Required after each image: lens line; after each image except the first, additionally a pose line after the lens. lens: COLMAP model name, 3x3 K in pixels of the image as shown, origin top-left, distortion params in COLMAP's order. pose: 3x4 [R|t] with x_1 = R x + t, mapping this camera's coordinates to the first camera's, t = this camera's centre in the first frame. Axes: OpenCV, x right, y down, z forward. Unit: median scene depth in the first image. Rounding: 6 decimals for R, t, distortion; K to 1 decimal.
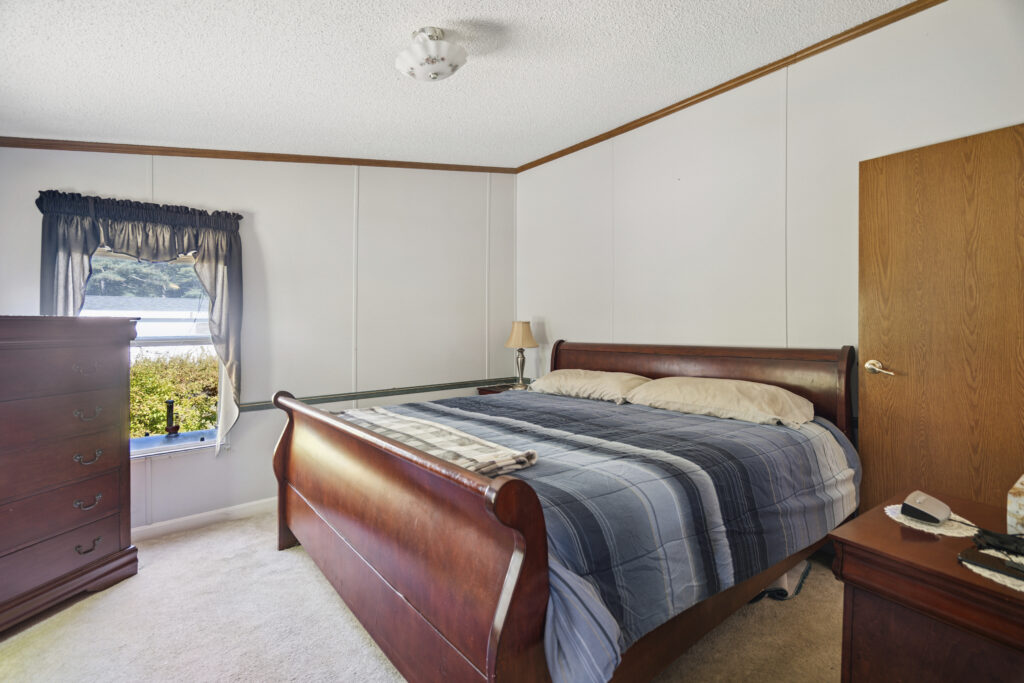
lens RADIAL K [[479.7, 0, 520.4], [0, 479.7, 338.1], [0, 0, 1]] dist [-0.003416, 0.000129]
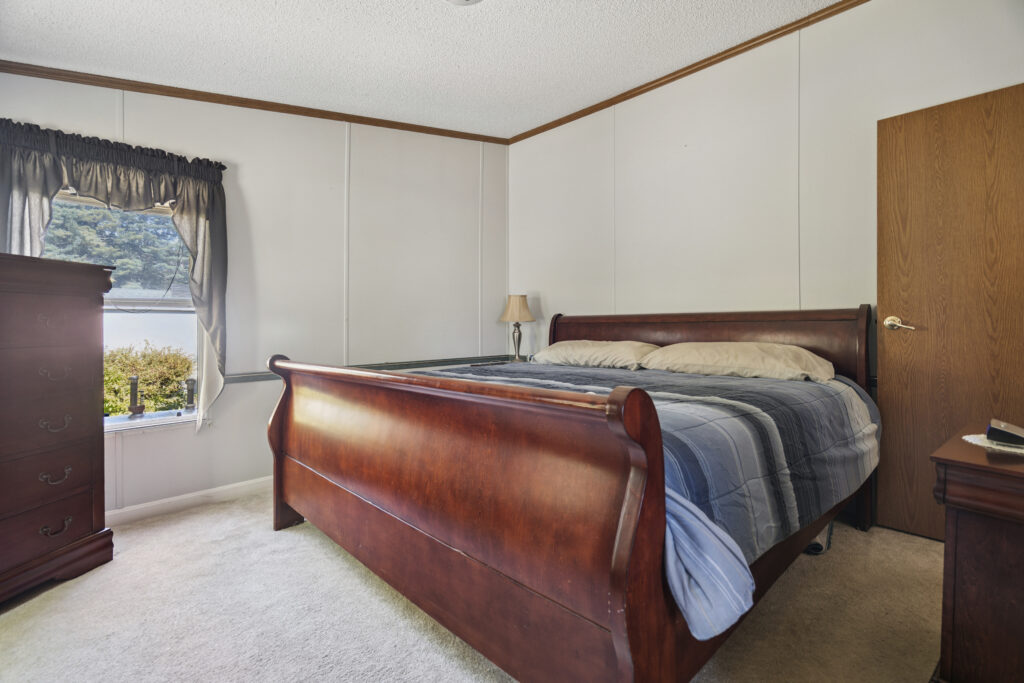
lens RADIAL K [[479.7, 0, 520.4], [0, 479.7, 338.1], [0, 0, 1]] dist [-0.003416, 0.000129]
pose [[0.996076, -0.002964, 0.088453, -0.132962], [0.002976, 0.999996, 0.000002, 0.088230], [-0.088453, 0.000261, 0.996080, 0.062602]]
